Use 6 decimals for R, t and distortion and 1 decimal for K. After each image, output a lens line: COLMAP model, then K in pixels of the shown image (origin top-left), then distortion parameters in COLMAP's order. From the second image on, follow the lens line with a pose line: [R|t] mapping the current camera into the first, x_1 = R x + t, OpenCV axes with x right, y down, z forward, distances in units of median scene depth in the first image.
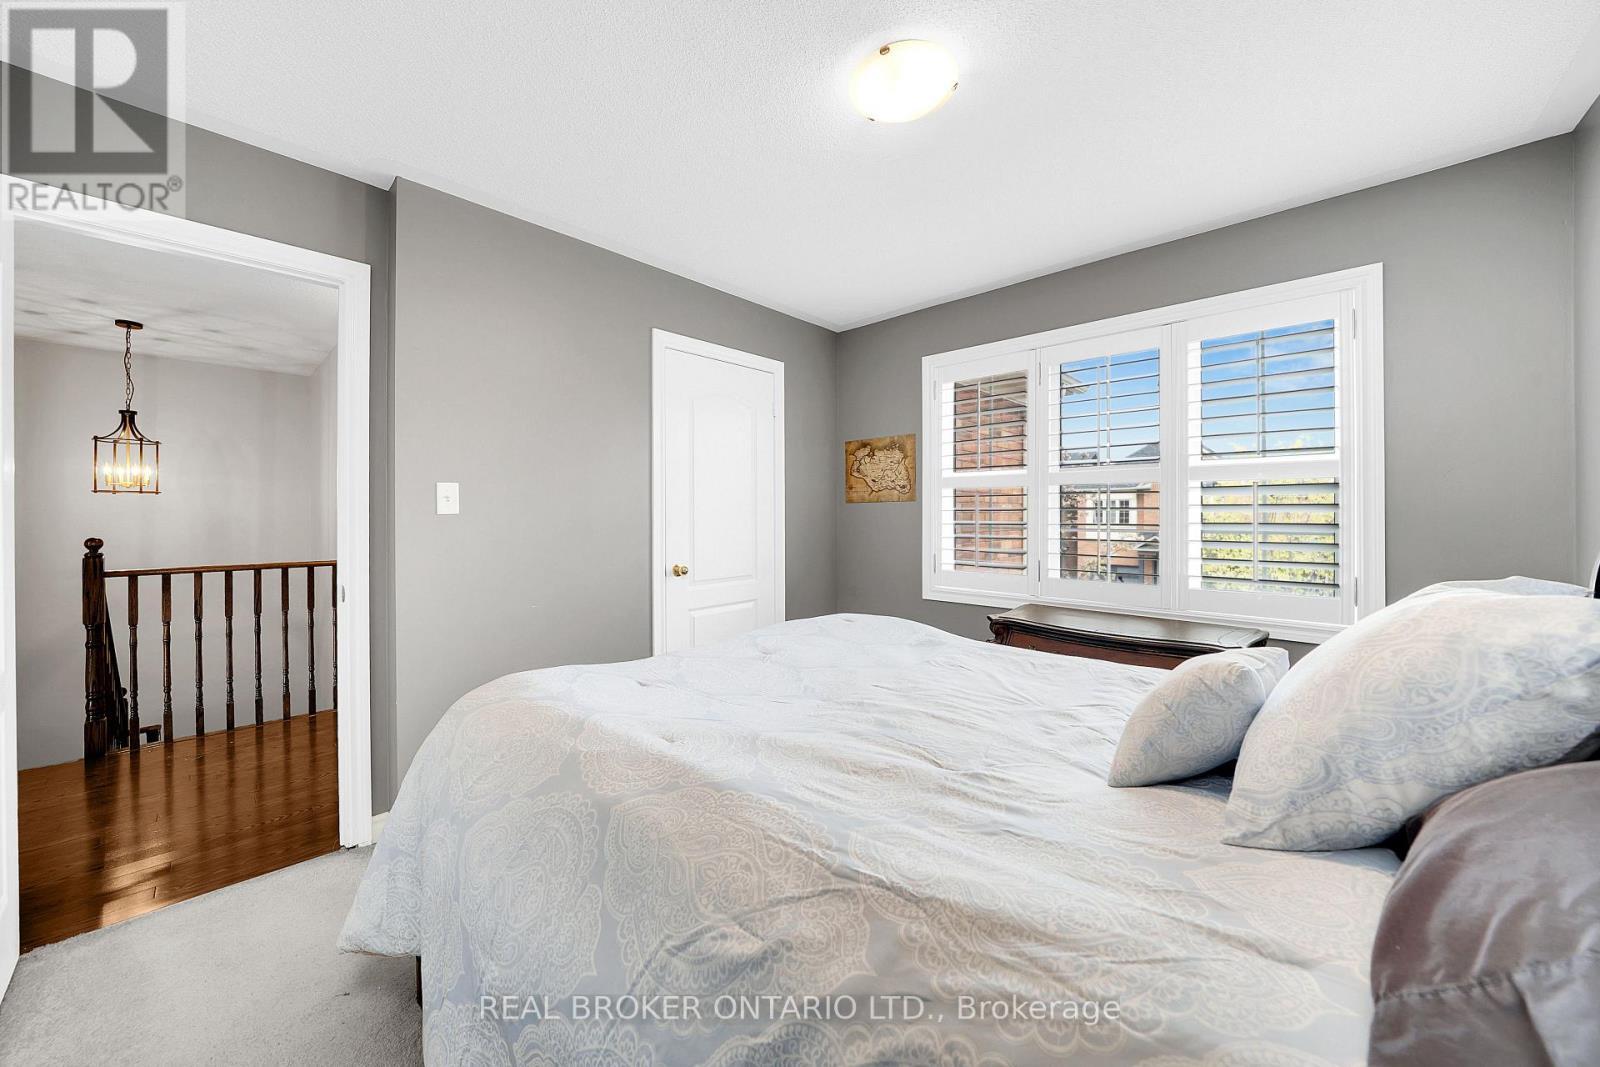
lens RADIAL K [[579.8, 0, 807.0], [0, 579.8, 525.9], [0, 0, 1]] dist [-0.000284, -0.000020]
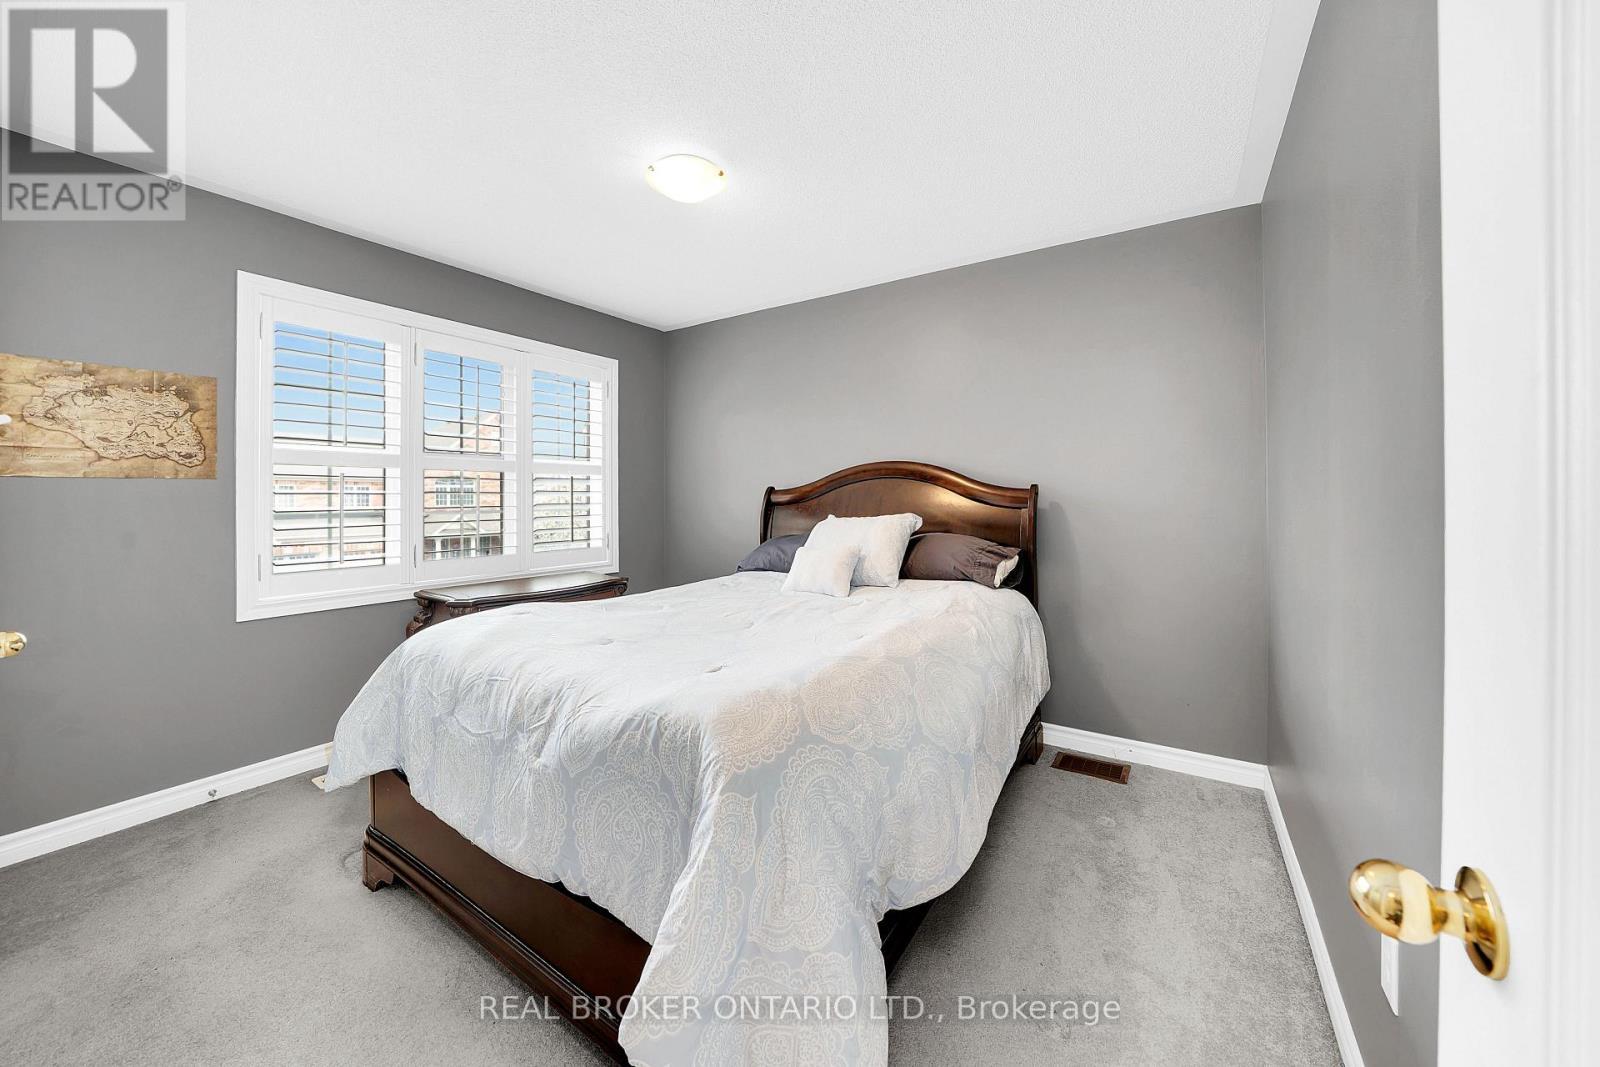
lens RADIAL K [[572.4, 0, 799.6], [0, 572.4, 508.2], [0, 0, 1]] dist [-0.000209, -0.000041]
pose [[-0.167076, -0.017039, 0.985797, -0.562782], [0.028456, 0.999351, 0.022096, -0.004899], [-0.985533, 0.031743, -0.166483, 0.446726]]
